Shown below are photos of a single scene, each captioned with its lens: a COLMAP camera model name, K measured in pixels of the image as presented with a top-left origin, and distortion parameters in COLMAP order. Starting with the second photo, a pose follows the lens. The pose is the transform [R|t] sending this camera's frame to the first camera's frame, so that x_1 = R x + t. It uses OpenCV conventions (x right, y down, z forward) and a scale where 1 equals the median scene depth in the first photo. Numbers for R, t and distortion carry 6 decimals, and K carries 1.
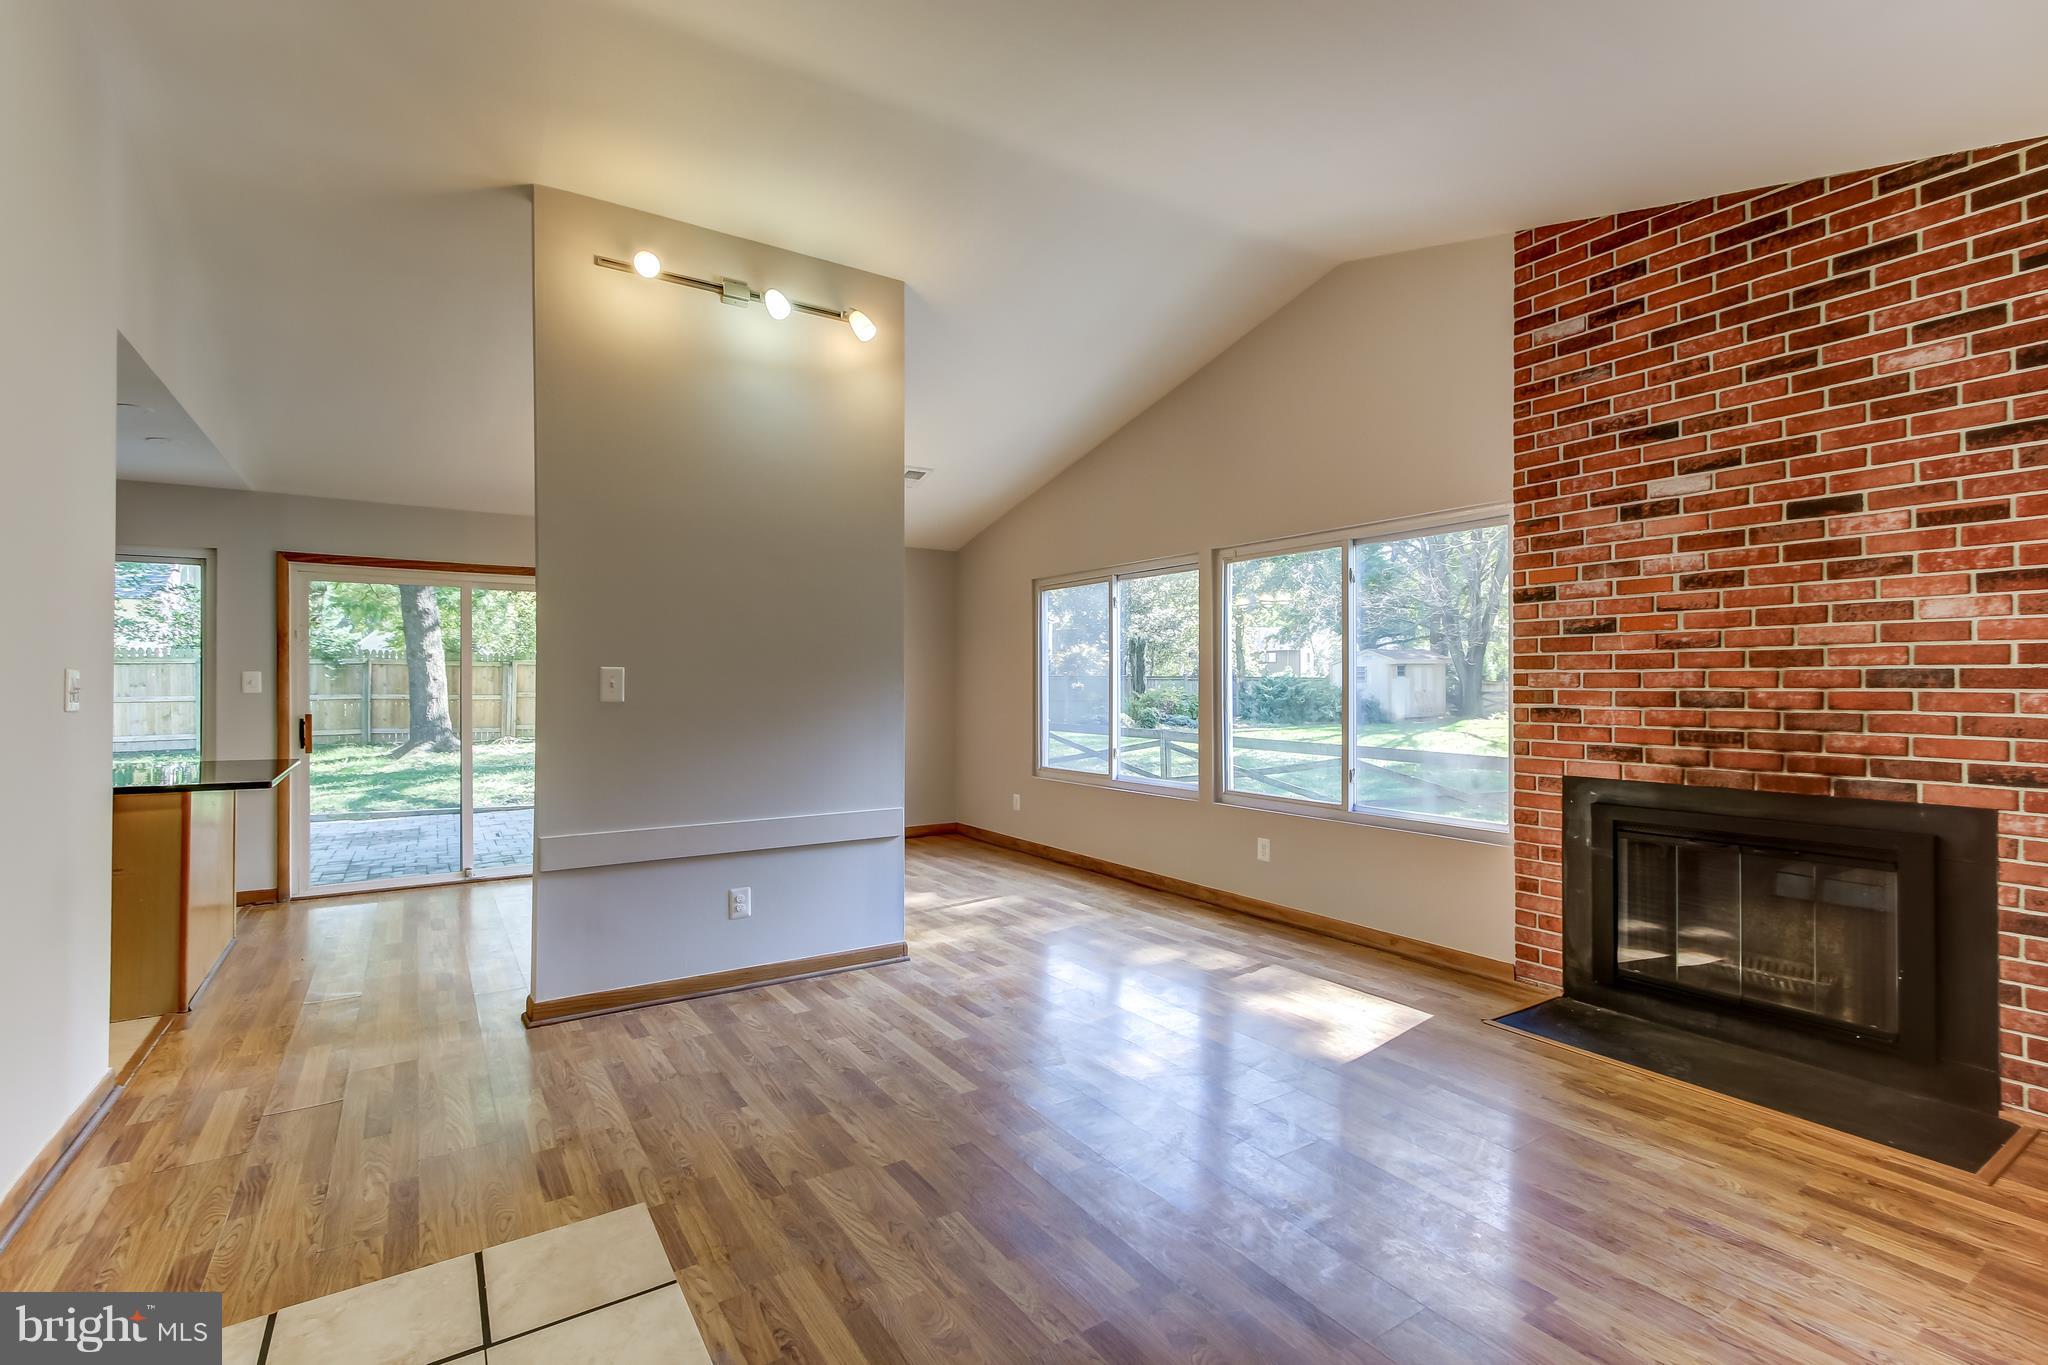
lens RADIAL K [[959.4, 0, 1022.7], [0, 959.4, 677.0], [0, 0, 1]] dist [-0.003792, 0.005360]
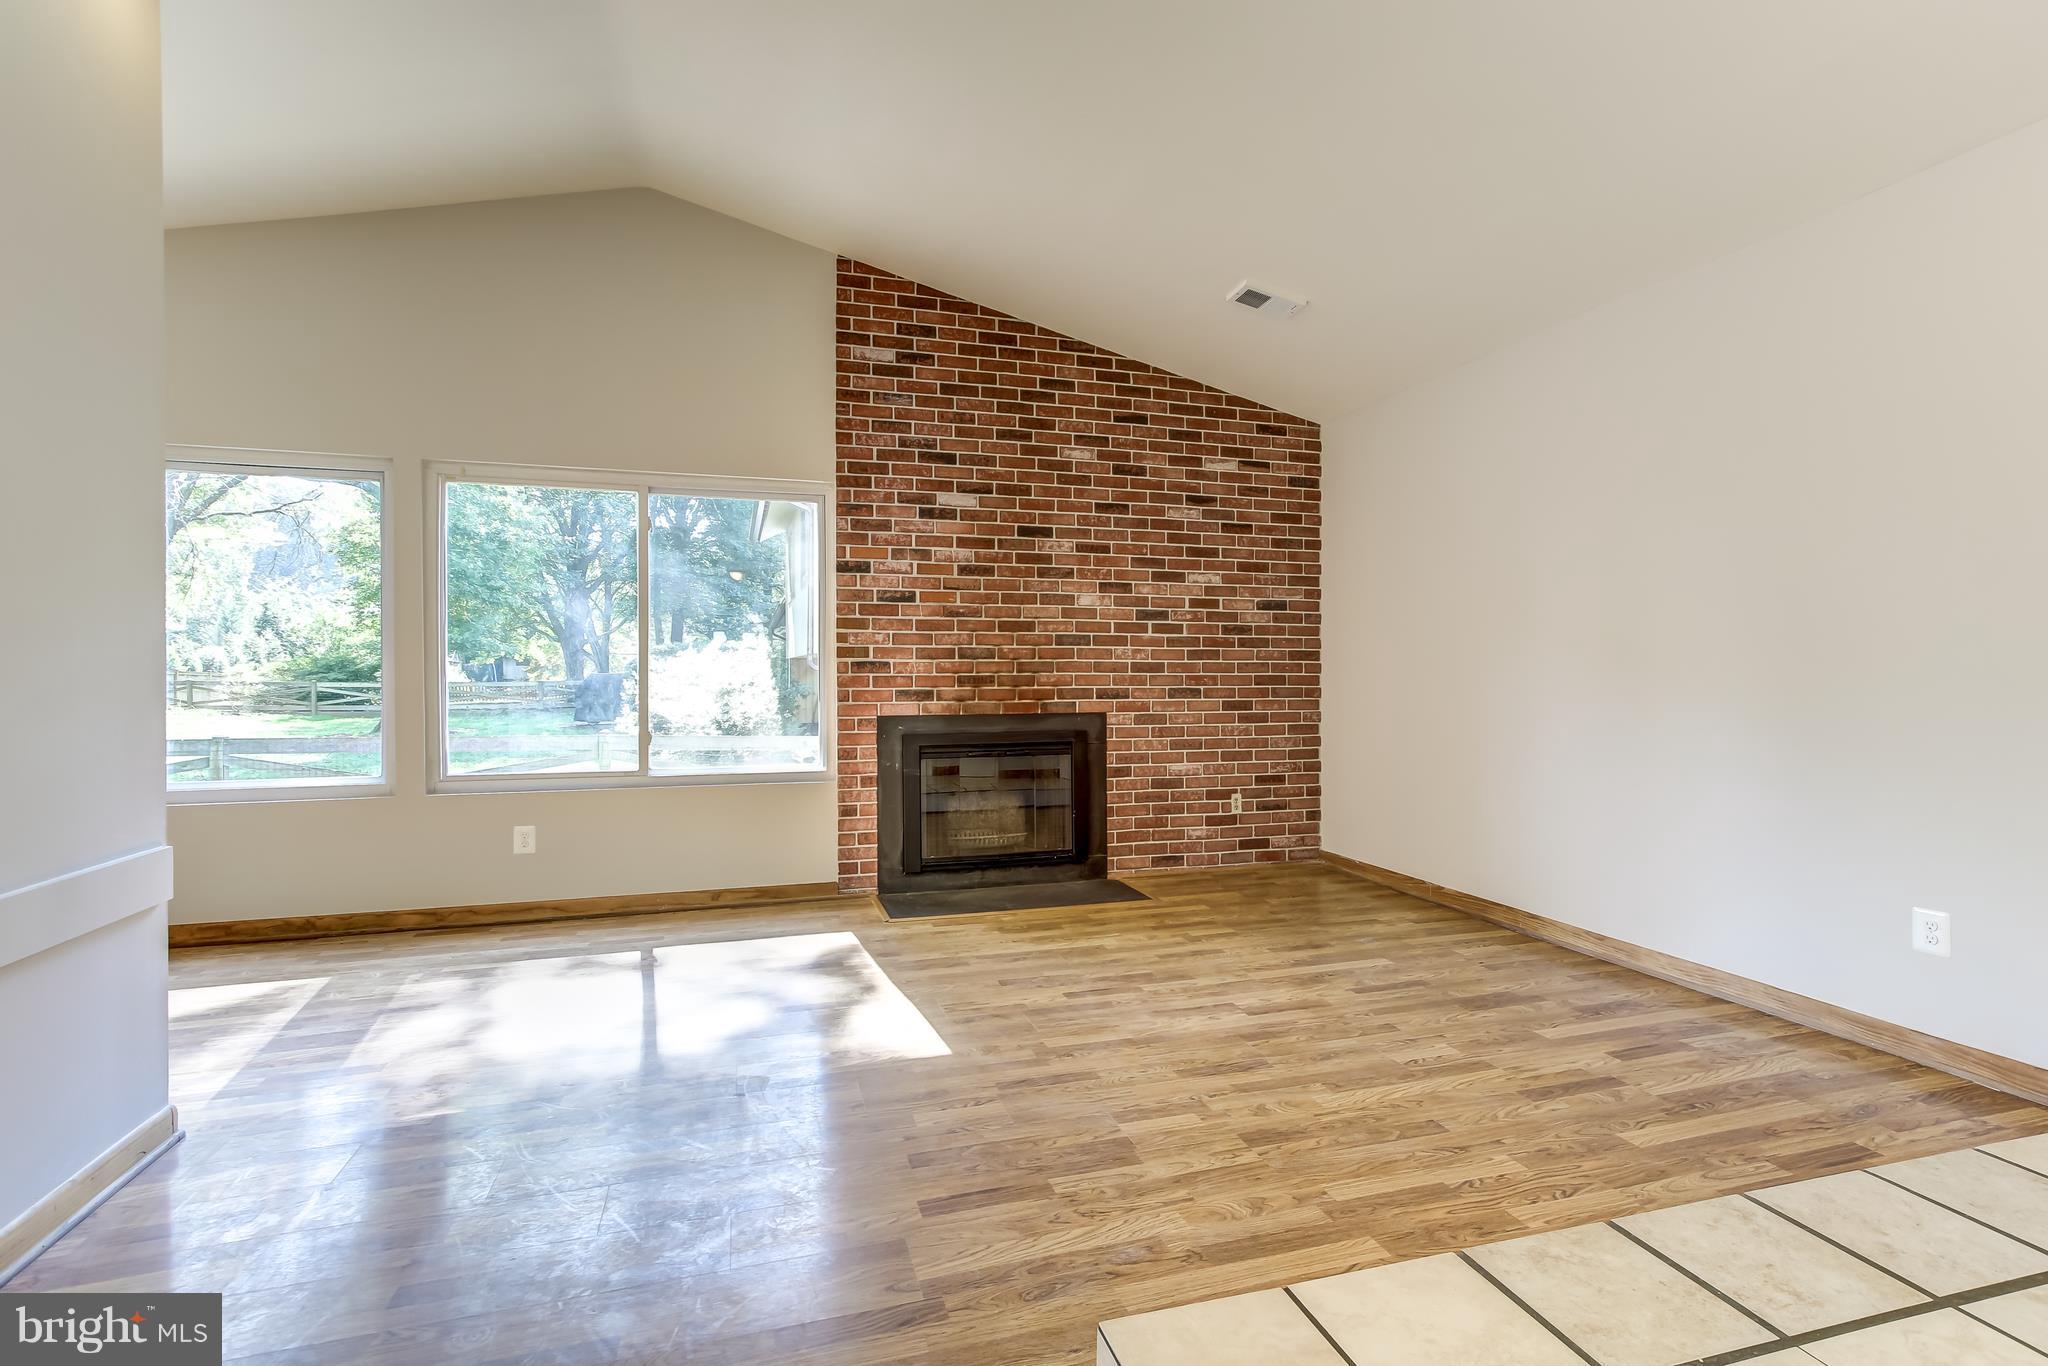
lens RADIAL K [[959.4, 0, 1039.9], [0, 959.4, 681.7], [0, 0, 1]] dist [-0.003792, 0.005360]
pose [[0.257987, -0.002727, 0.966145, -0.656814], [-0.001622, 0.999993, 0.003256, 0.061953], [-0.966147, -0.002407, 0.257981, 0.544757]]
